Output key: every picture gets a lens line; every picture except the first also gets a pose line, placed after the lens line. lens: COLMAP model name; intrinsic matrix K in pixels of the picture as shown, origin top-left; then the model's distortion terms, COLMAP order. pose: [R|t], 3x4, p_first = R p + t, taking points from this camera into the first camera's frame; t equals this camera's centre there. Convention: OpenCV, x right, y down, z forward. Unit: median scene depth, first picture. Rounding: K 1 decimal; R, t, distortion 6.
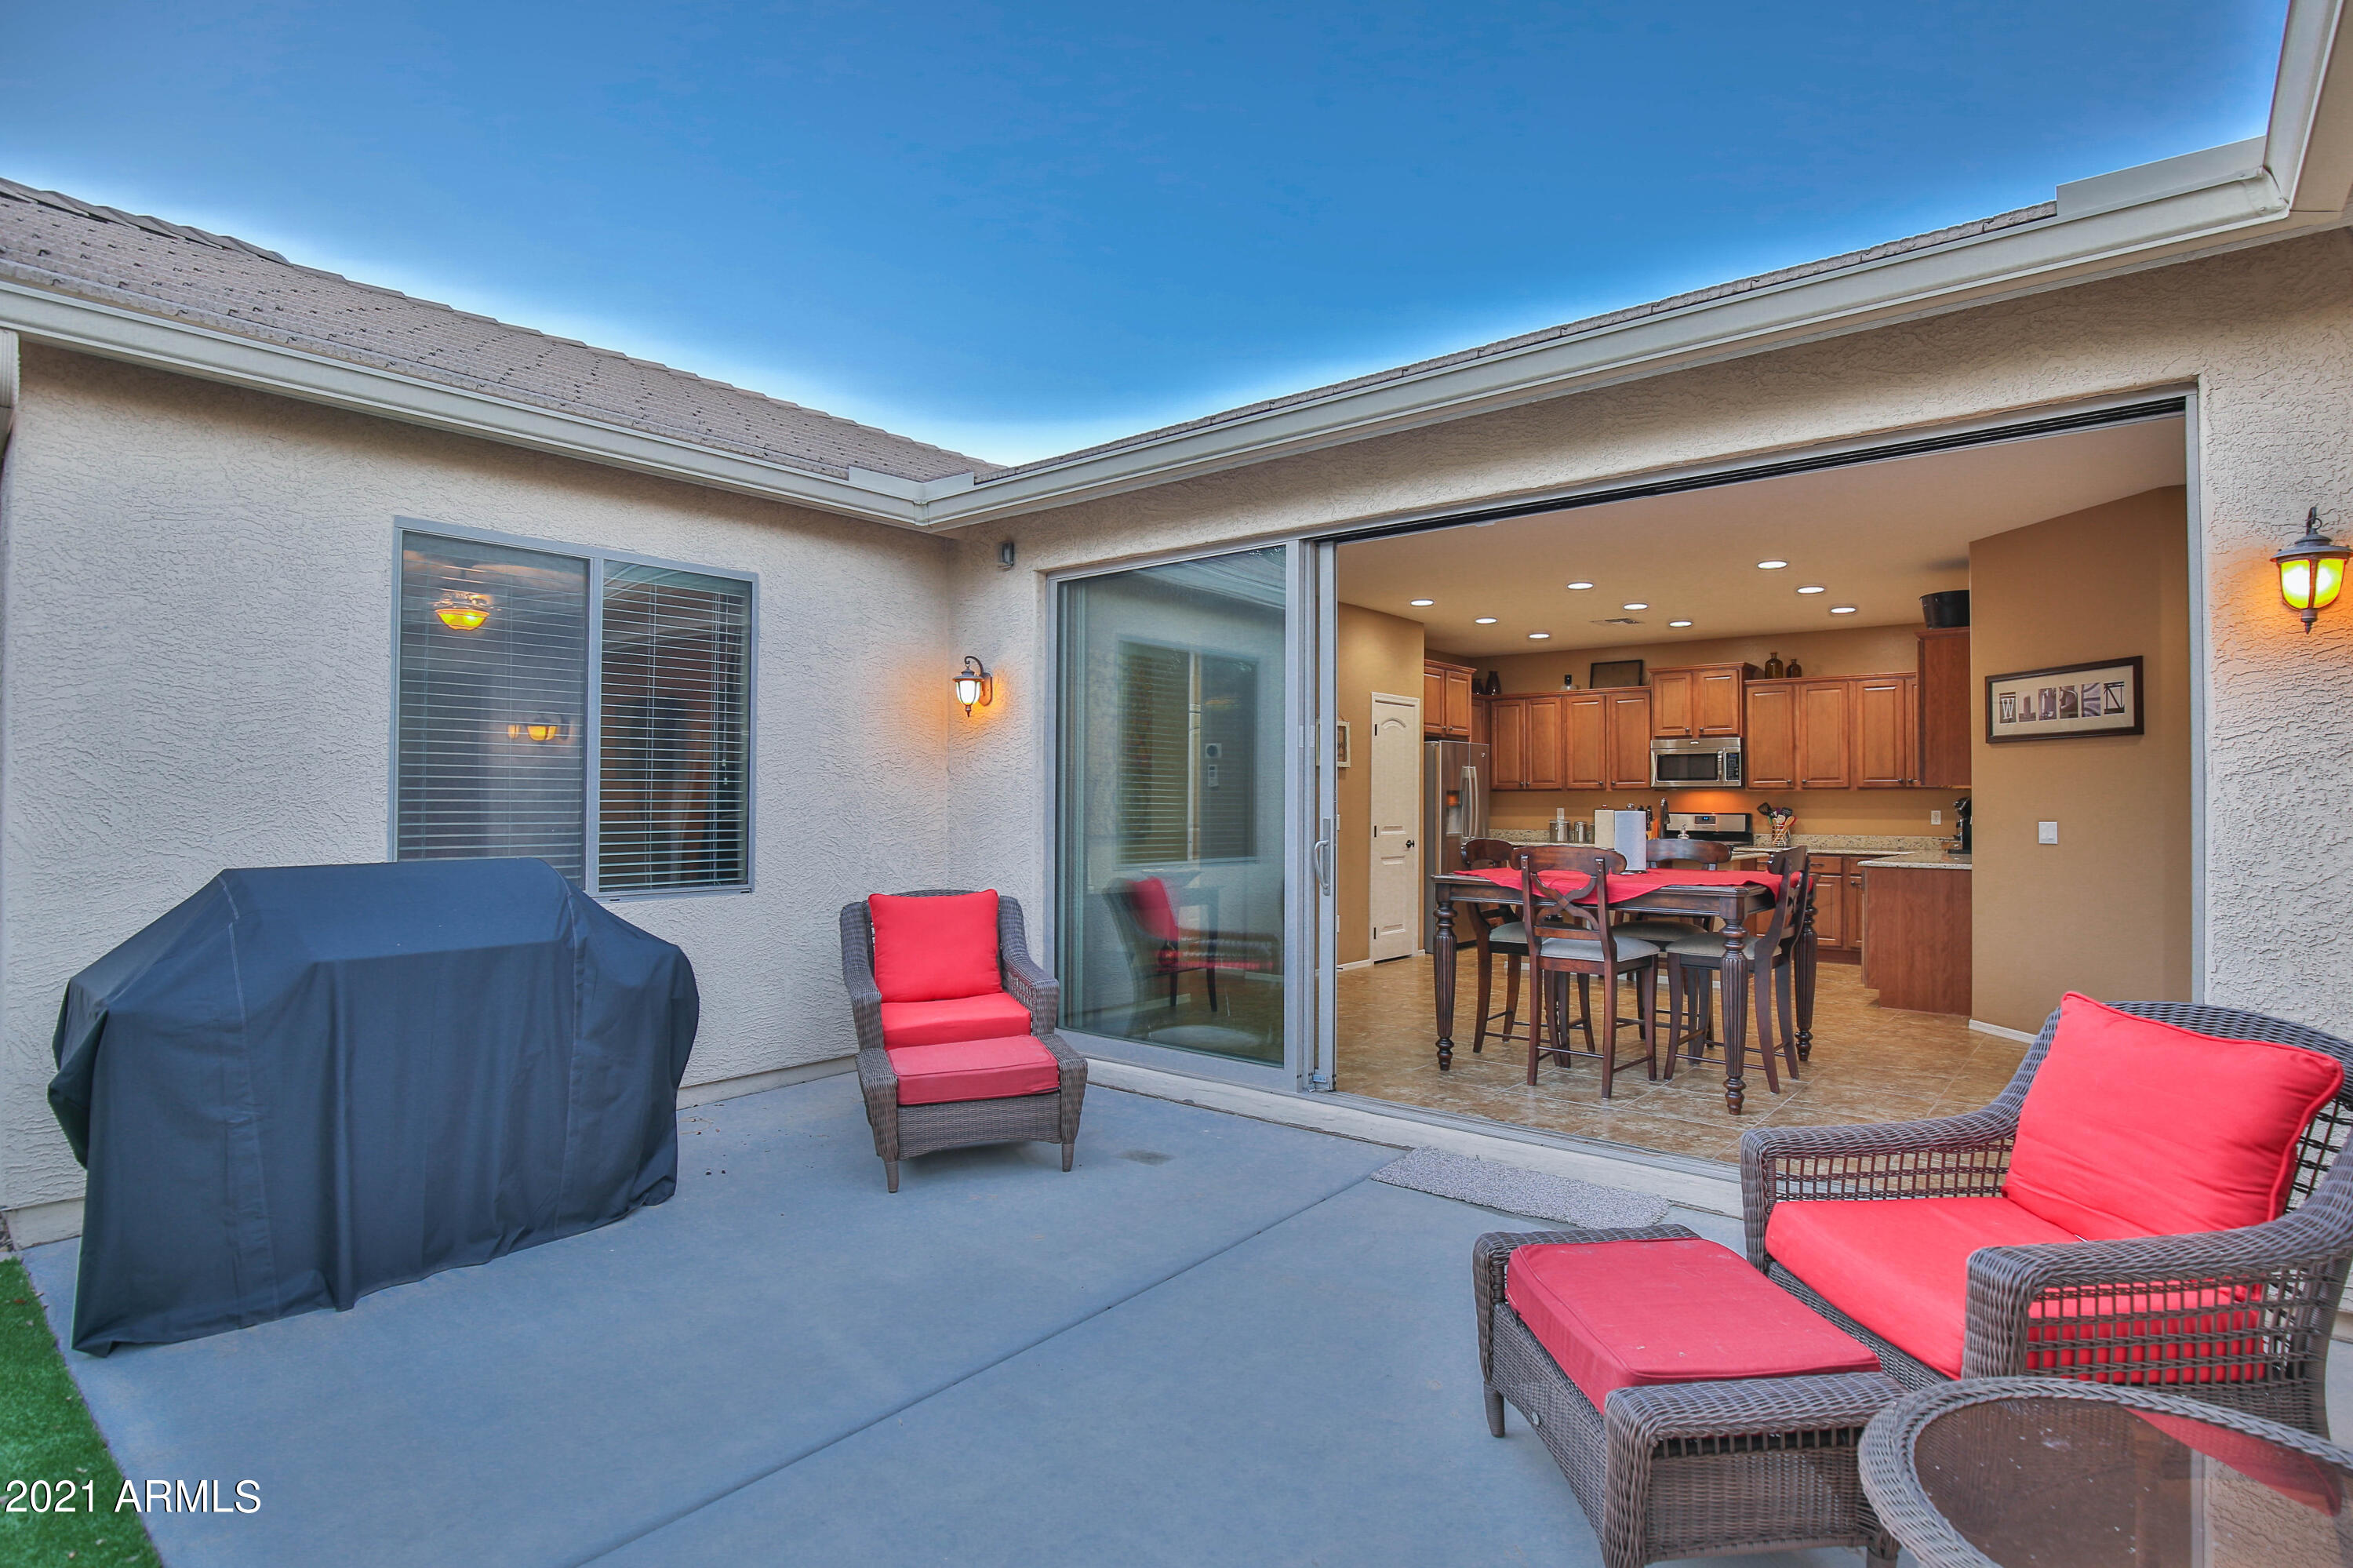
lens RADIAL K [[1185.0, 0, 1205.7], [0, 1185.0, 784.3], [0, 0, 1]] dist [-0.027275, 0.001592]
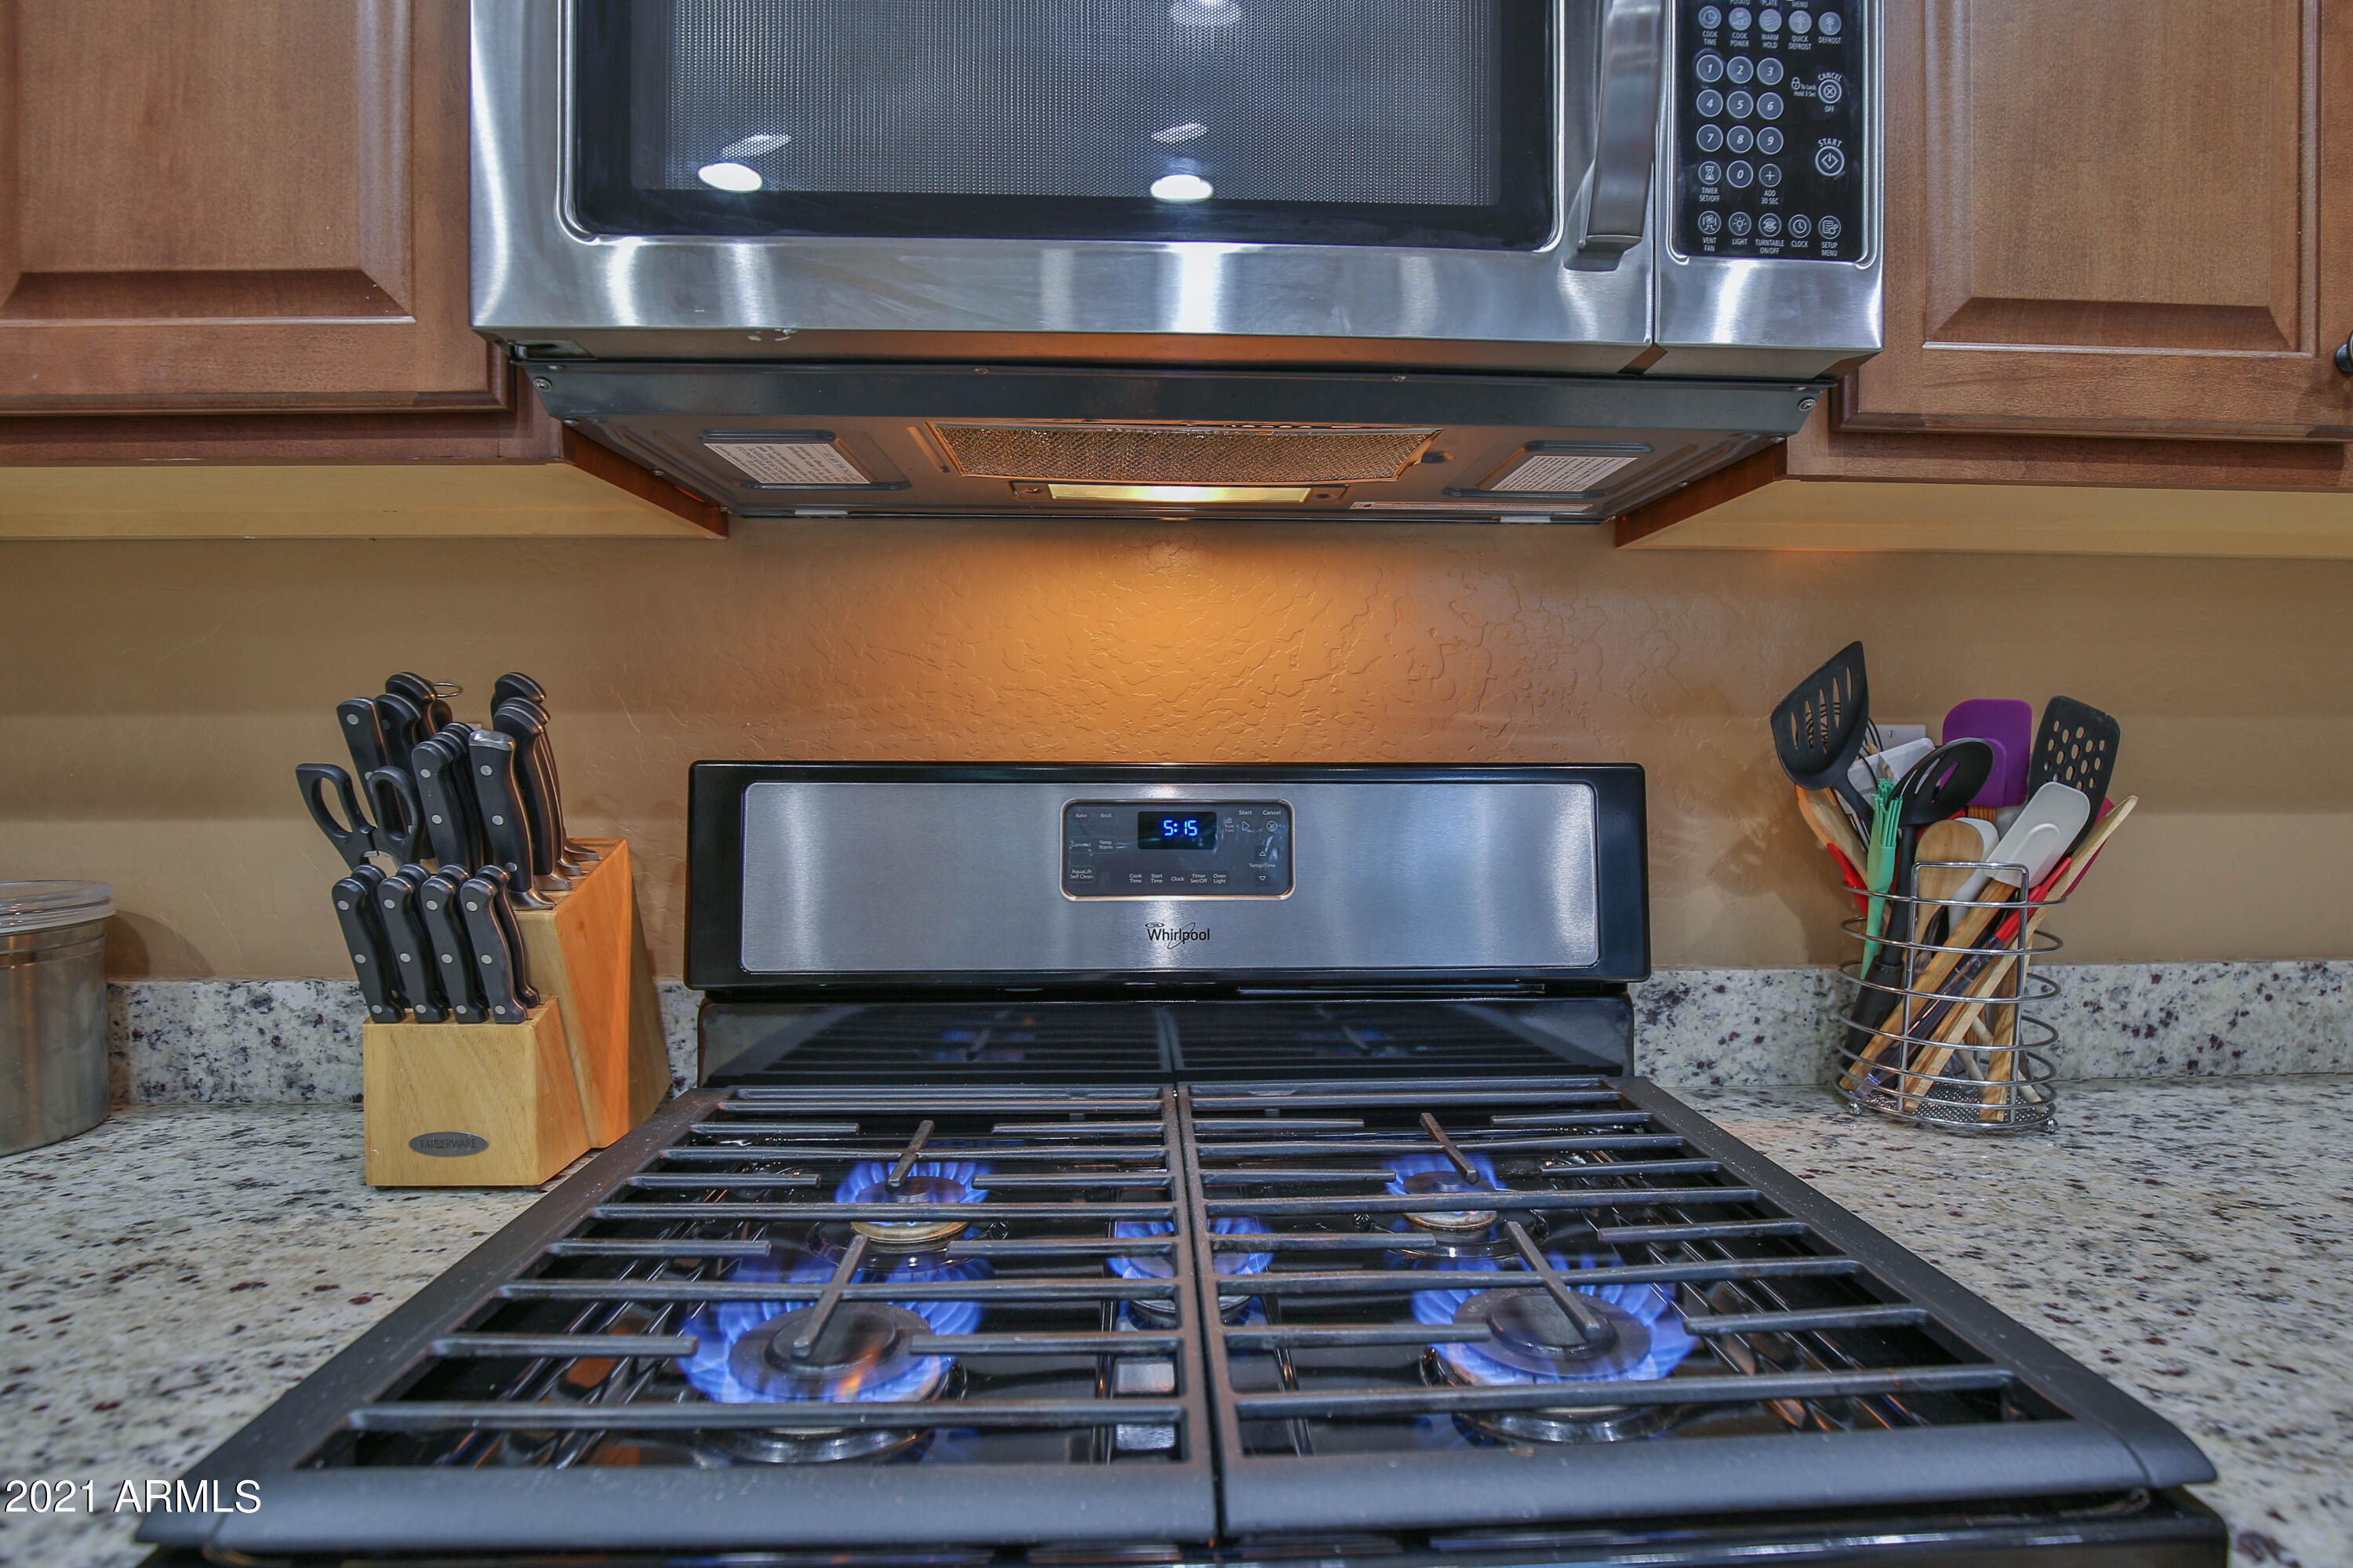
lens RADIAL K [[1185.0, 0, 1205.7], [0, 1185.0, 784.3], [0, 0, 1]] dist [-0.027275, 0.001592]
pose [[0.739332, -0.022269, 0.672972, 0.395505], [-0.009317, 0.999019, 0.043294, 0.023354], [-0.673276, -0.038279, 0.738400, 1.009125]]
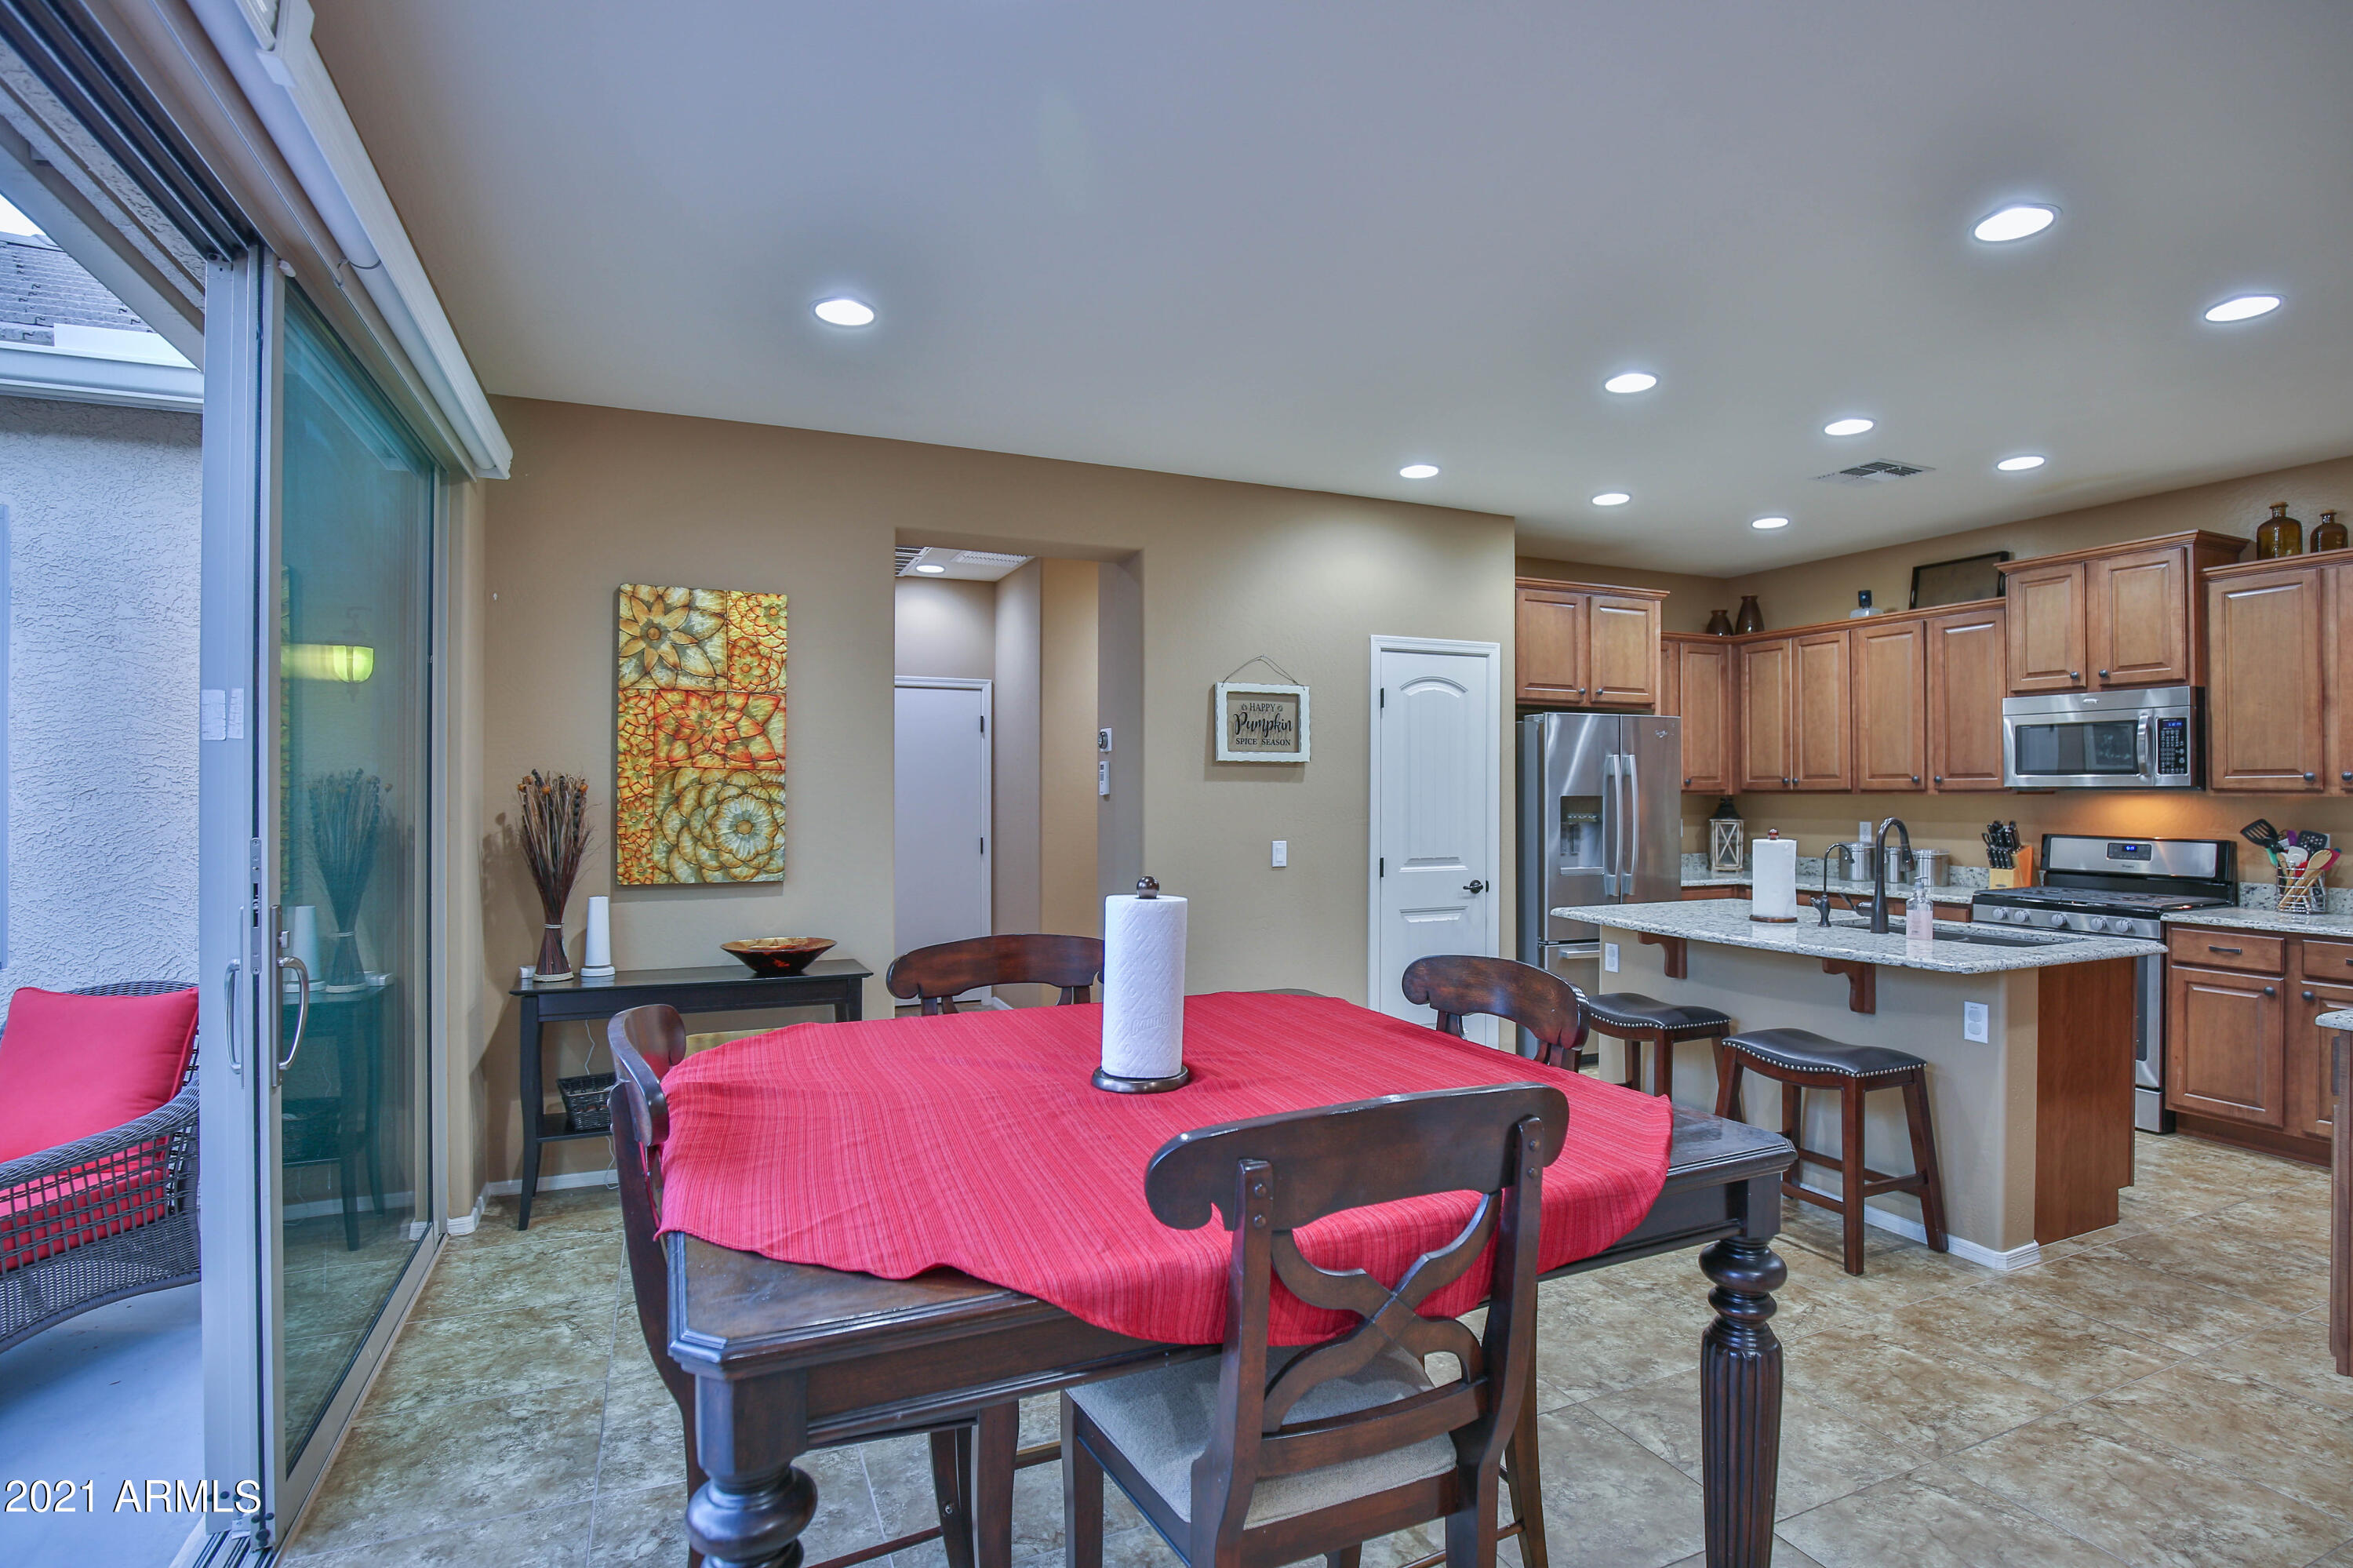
lens RADIAL K [[1161.1, 0, 1204.0], [0, 1161.1, 786.5], [0, 0, 1]] dist [-0.031745, 0.006534]
pose [[0.896294, -0.005636, -0.443425, 0.307094], [0.011027, 0.999893, 0.009580, -0.007461], [0.443323, -0.013476, 0.896260, 0.411968]]
